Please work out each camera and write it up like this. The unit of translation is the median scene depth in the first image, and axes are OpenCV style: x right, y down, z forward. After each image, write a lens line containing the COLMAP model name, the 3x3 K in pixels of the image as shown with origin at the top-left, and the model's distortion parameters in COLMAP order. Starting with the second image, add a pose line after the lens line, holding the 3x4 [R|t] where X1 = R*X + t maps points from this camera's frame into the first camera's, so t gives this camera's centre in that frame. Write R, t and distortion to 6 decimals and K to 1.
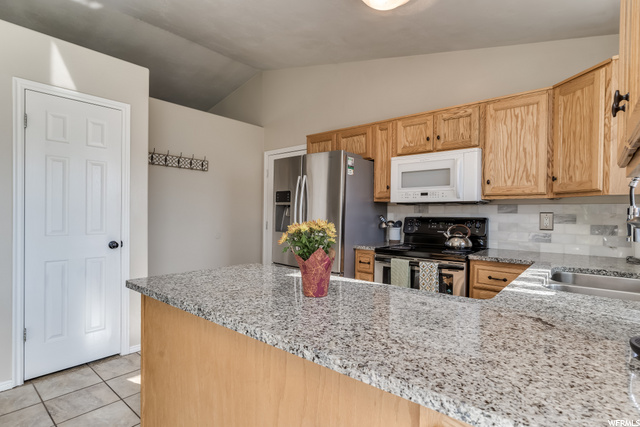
lens RADIAL K [[324.4, 0, 318.8], [0, 324.4, 213.9], [0, 0, 1]] dist [-0.008639, 0.004667]
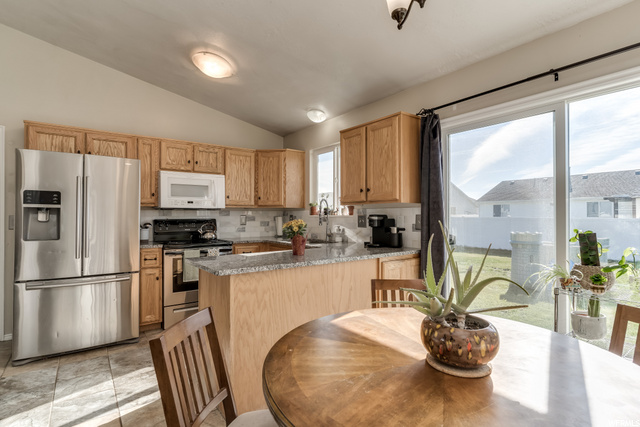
lens RADIAL K [[324.4, 0, 317.8], [0, 324.4, 214.6], [0, 0, 1]] dist [-0.008639, 0.004667]
pose [[0.233408, -0.003714, 0.972372, -0.955391], [0.006606, 0.999976, 0.002234, -0.009047], [-0.972356, 0.005902, 0.233427, 0.170137]]
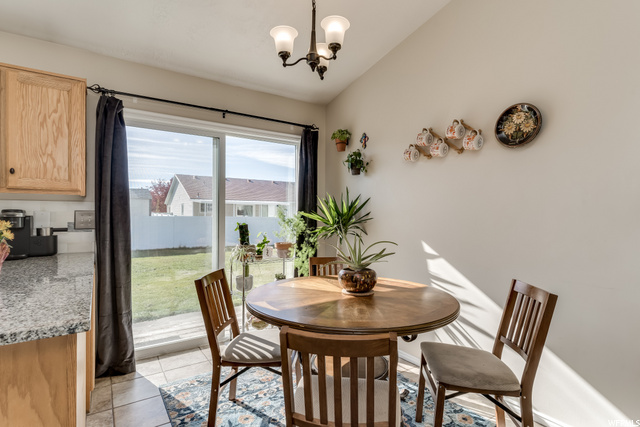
lens RADIAL K [[324.4, 0, 319.4], [0, 324.4, 215.0], [0, 0, 1]] dist [-0.008639, 0.004667]
pose [[-0.963447, -0.014482, 0.267507, -0.657422], [-0.013458, 0.999893, 0.005658, -0.005831], [-0.267561, 0.001851, -0.963539, 0.810989]]
